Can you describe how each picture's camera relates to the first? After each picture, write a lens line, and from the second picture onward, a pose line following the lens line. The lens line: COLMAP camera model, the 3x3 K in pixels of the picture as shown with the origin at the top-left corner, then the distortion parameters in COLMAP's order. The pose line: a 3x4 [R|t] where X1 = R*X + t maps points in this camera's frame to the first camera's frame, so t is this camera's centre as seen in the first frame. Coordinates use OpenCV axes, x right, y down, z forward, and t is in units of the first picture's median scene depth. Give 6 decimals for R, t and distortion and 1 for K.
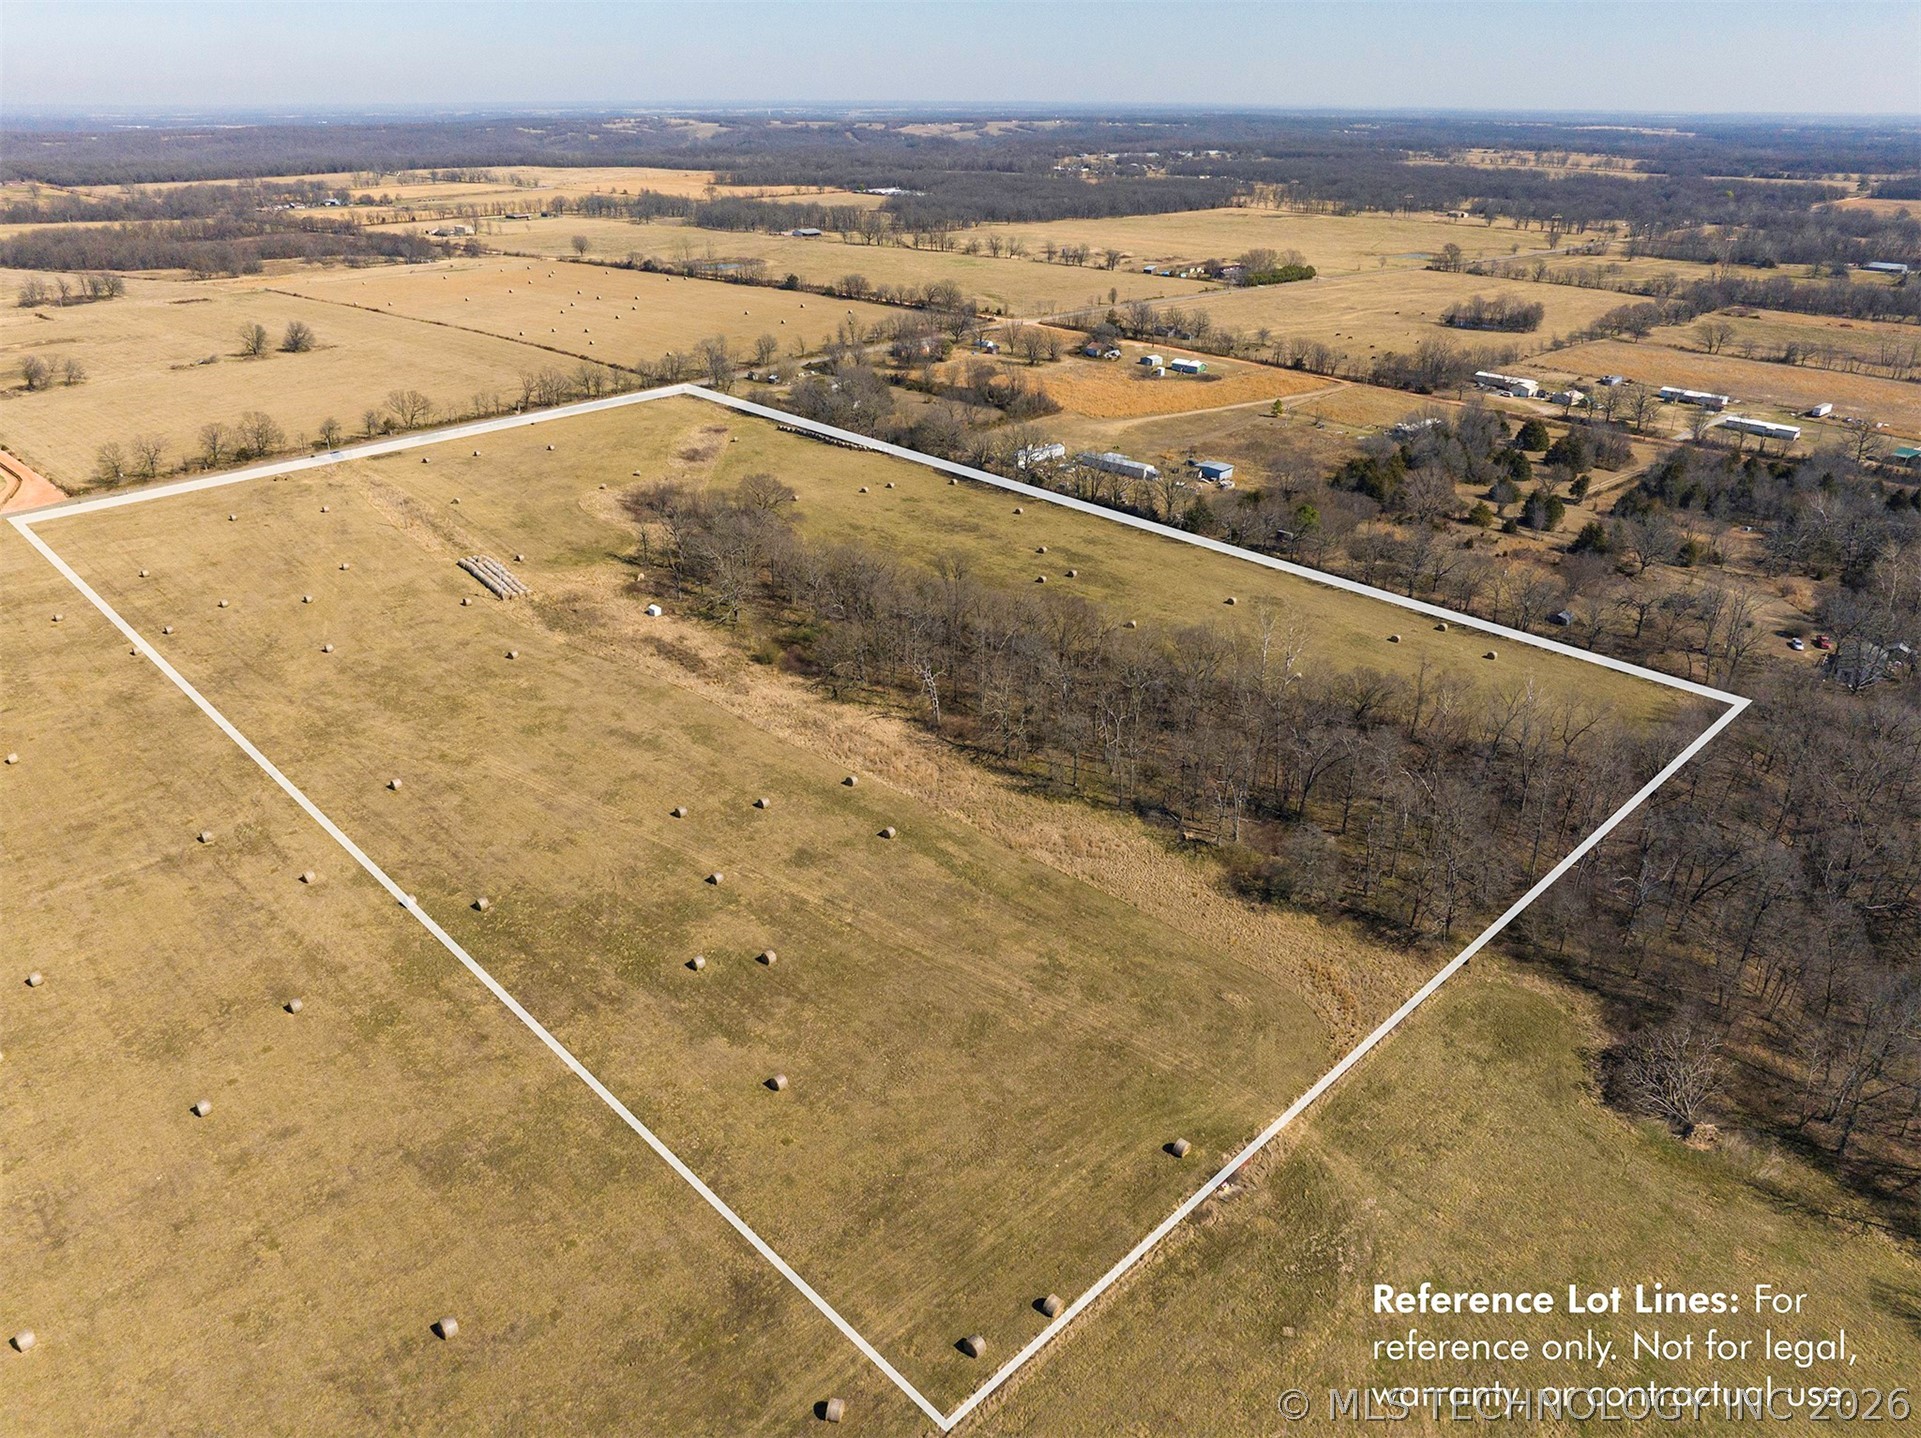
lens RADIAL K [[1346.5, 0, 967.2], [0, 1346.5, 720.9], [0, 0, 1]] dist [-0.049841, 0.021086]
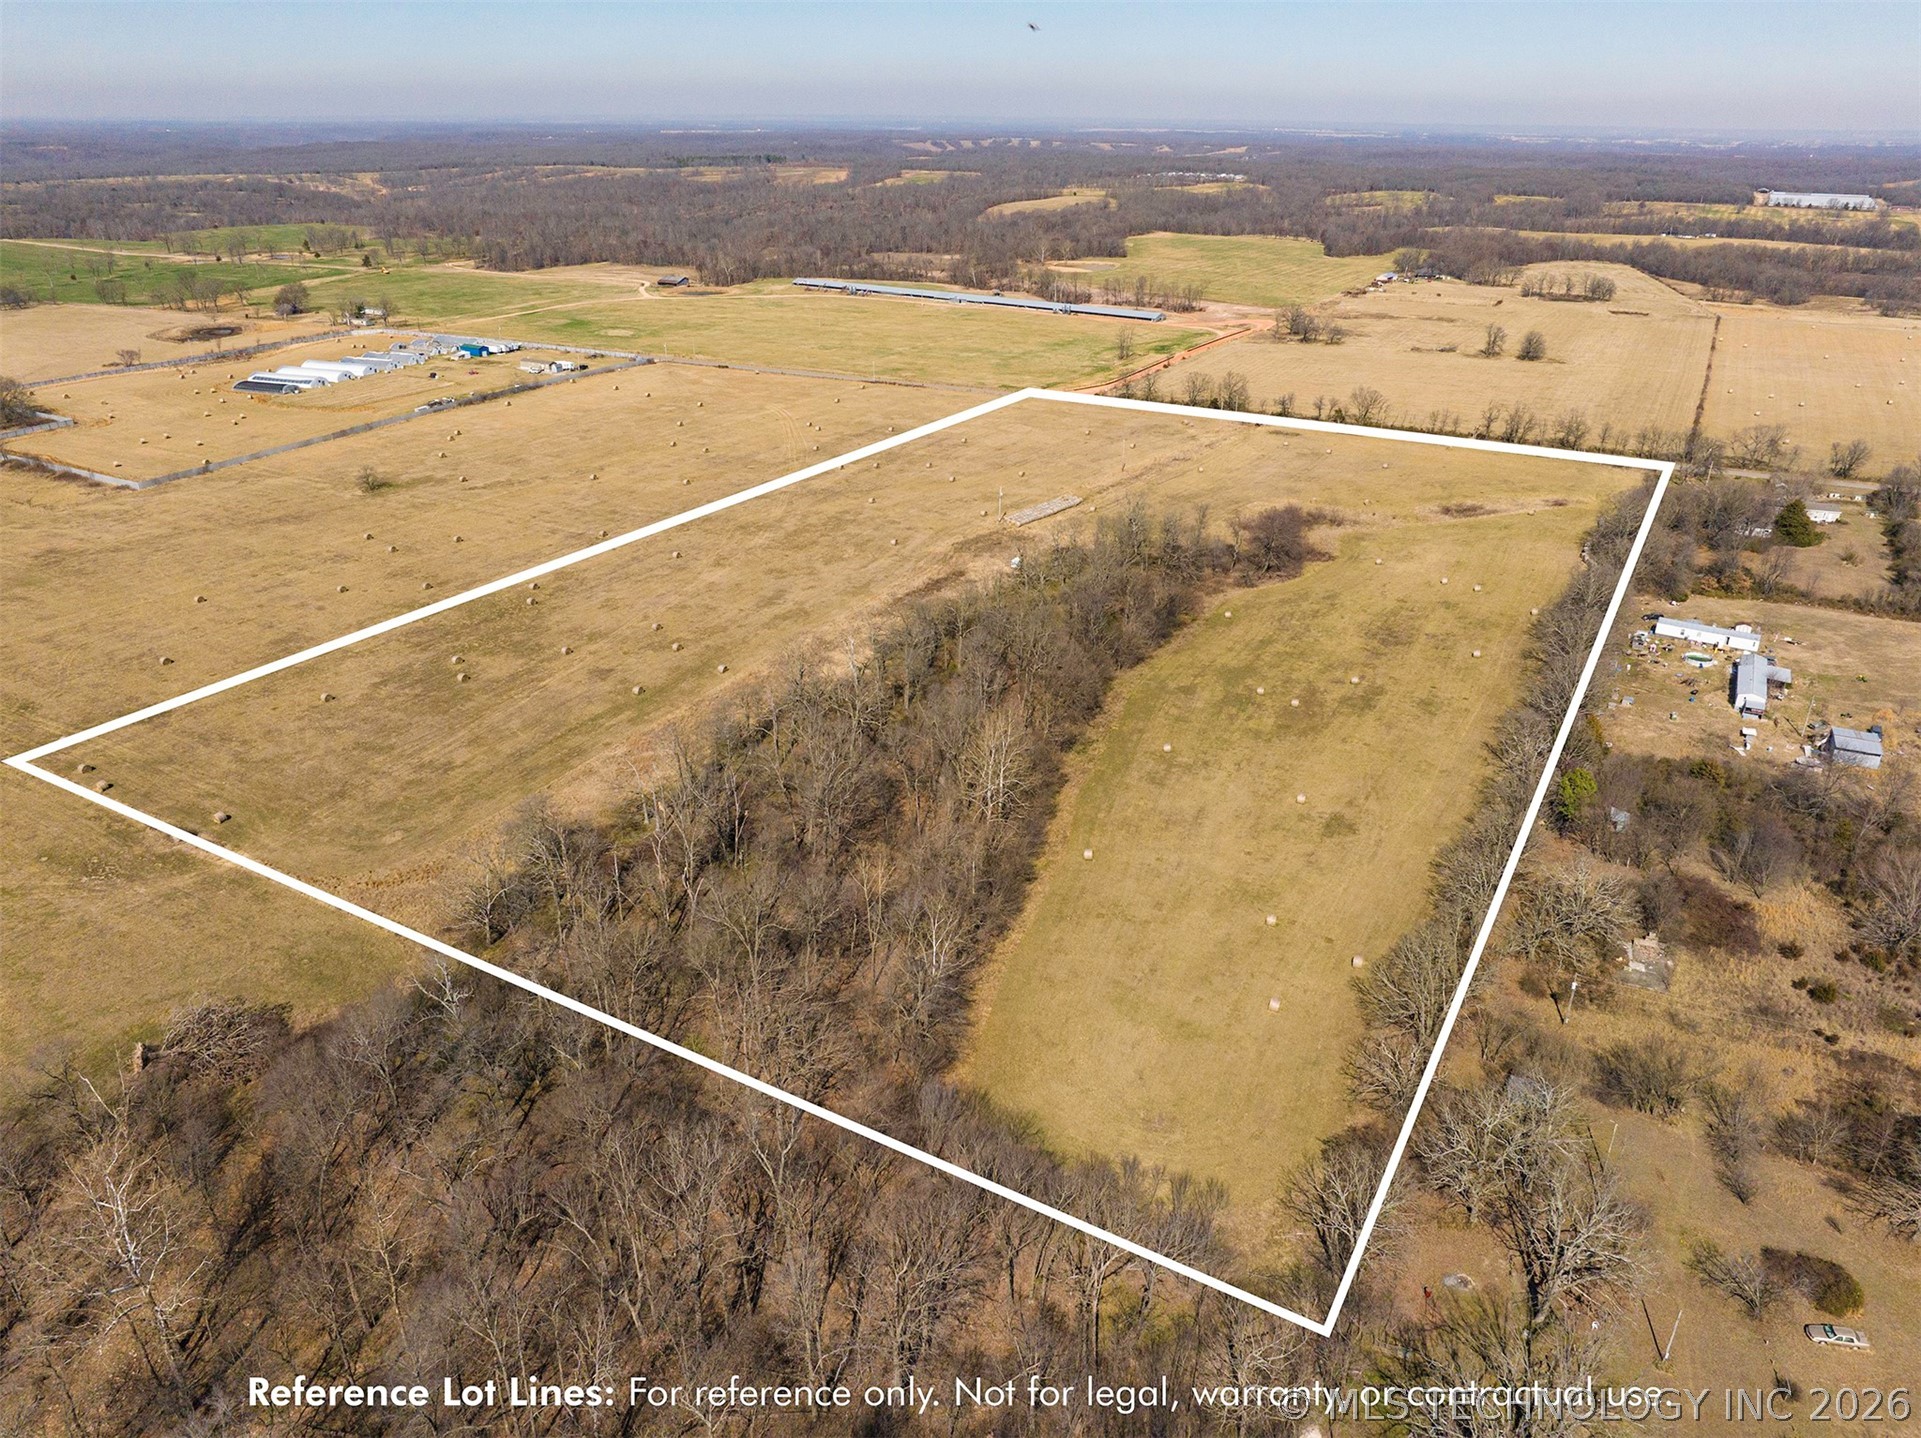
lens RADIAL K [[1346.5, 0, 965.1], [0, 1346.5, 711.4], [0, 0, 1]] dist [-0.049841, 0.021086]
pose [[0.250443, 0.395308, -0.883748, 0.753227], [-0.416403, 0.868073, 0.270293, -0.243493], [0.874006, 0.300302, 0.382010, 0.524853]]
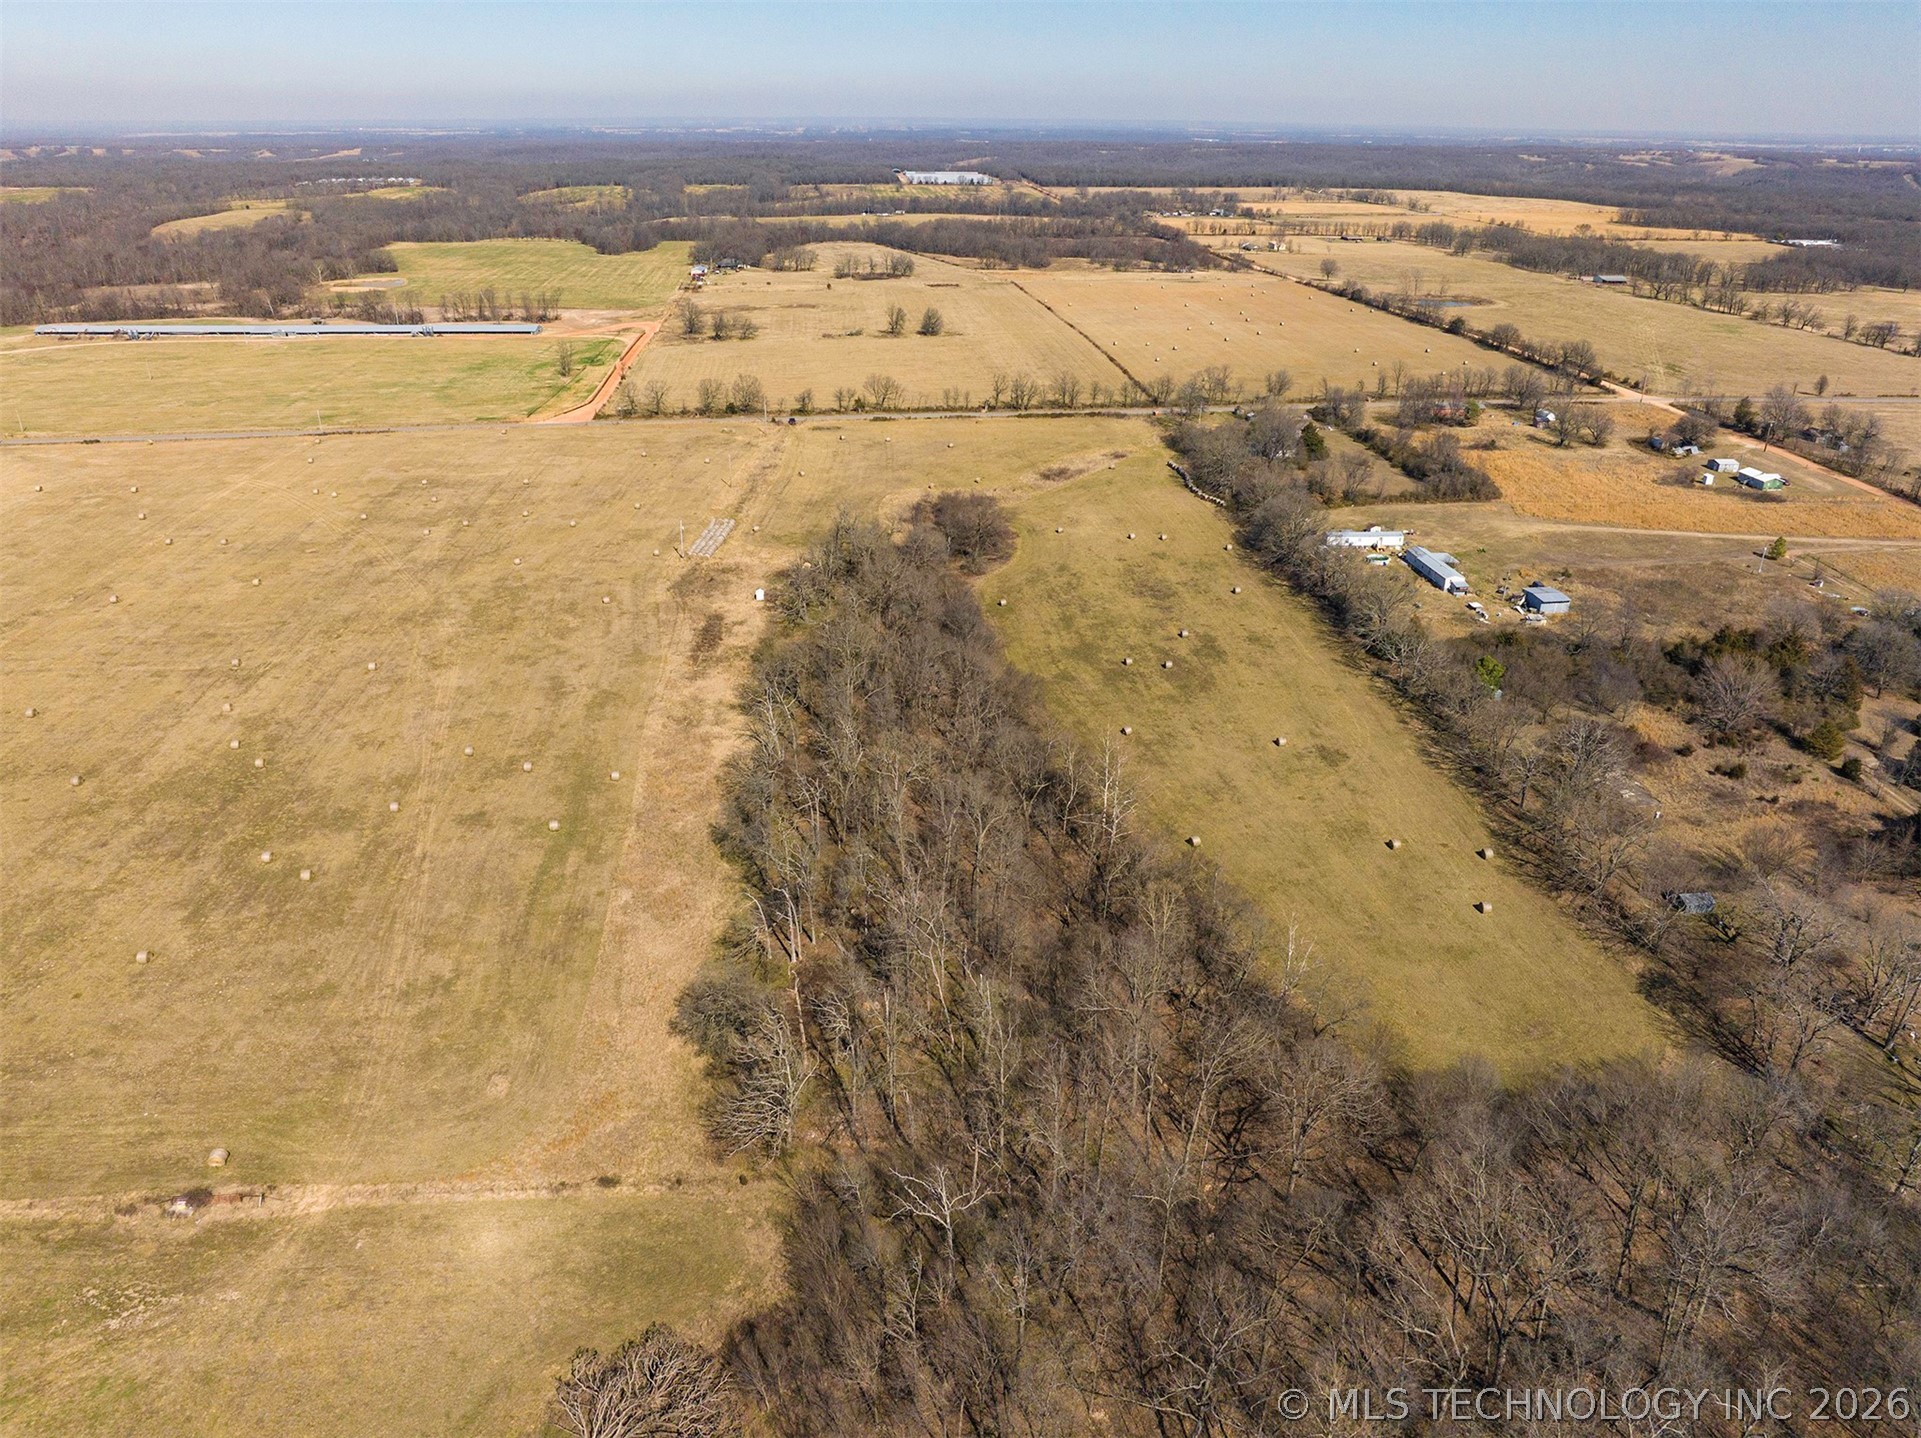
lens RADIAL K [[1346.5, 0, 964.5], [0, 1346.5, 720.8], [0, 0, 1]] dist [-0.049841, 0.021086]
pose [[0.761894, 0.270559, -0.588486, 0.504554], [-0.279855, 0.956899, 0.077619, -0.106535], [0.584122, 0.105554, 0.804773, 0.231525]]
